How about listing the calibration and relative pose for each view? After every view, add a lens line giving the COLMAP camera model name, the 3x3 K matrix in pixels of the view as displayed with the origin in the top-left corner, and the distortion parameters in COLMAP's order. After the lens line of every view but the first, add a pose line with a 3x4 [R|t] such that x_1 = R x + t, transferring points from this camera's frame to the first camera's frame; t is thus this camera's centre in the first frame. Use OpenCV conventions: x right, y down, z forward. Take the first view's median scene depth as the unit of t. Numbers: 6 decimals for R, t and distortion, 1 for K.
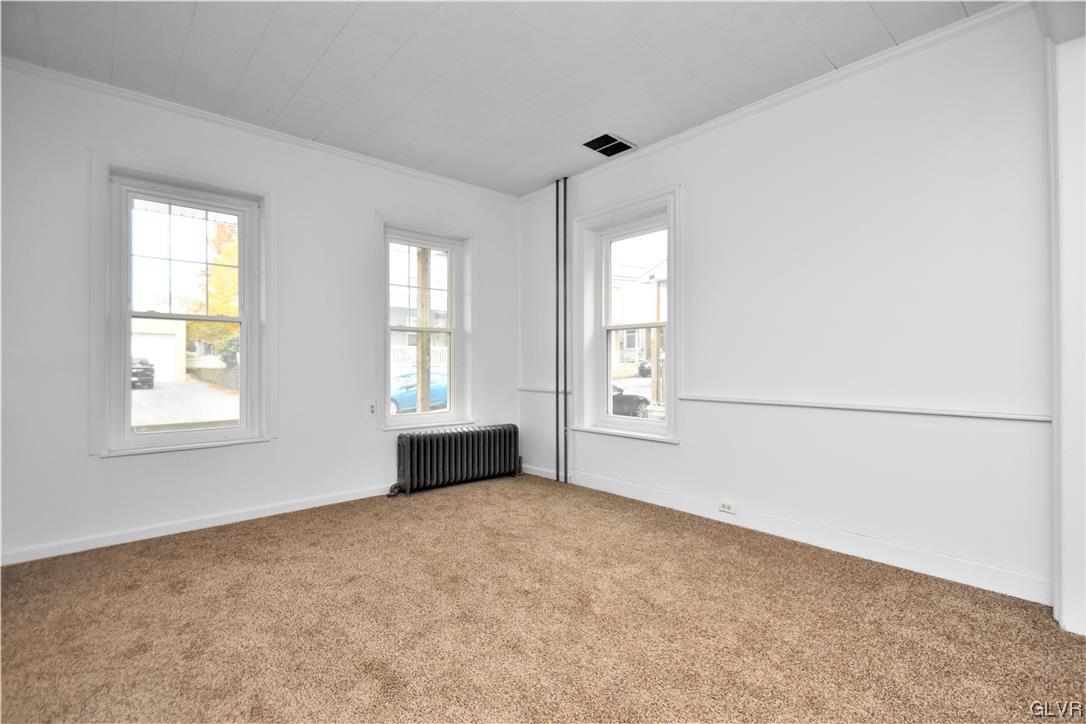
lens RADIAL K [[493.1, 0, 543.0], [0, 493.1, 362.0], [0, 0, 1]] dist [-0.001246, -0.000363]
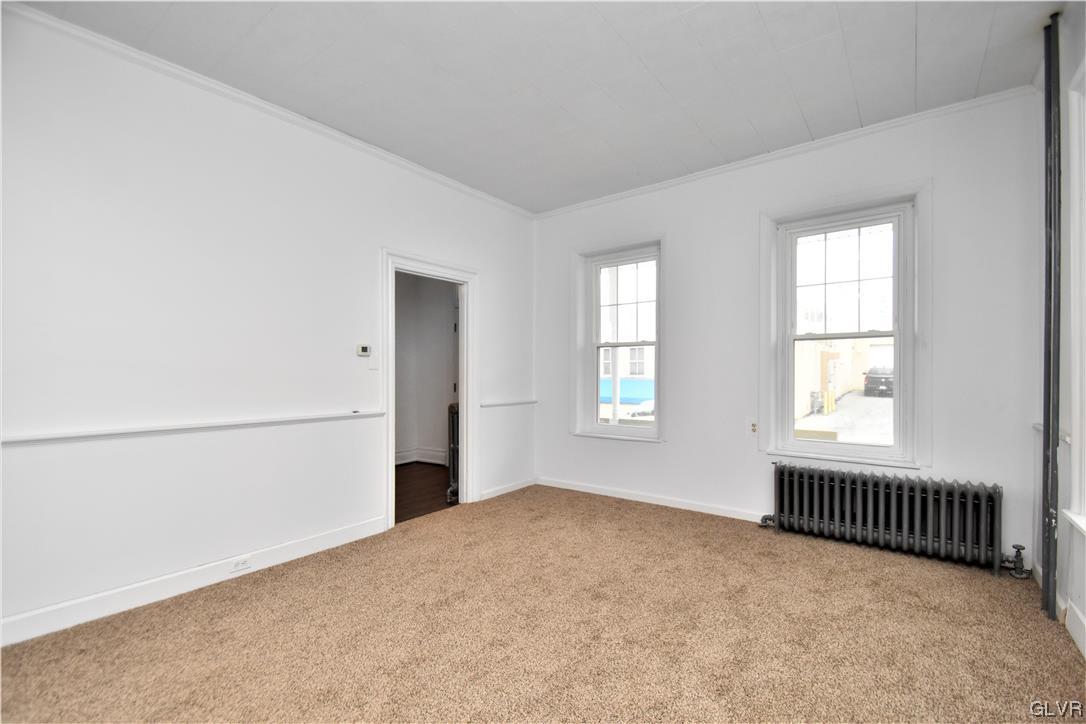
lens RADIAL K [[479.7, 0, 542.7], [0, 479.7, 377.7], [0, 0, 1]] dist [0.024502, -0.000238]
pose [[0.186646, 0.003039, -0.982422, 0.526554], [-0.002046, 0.999994, 0.002704, -0.000118], [0.982425, 0.001505, 0.186651, 0.490976]]
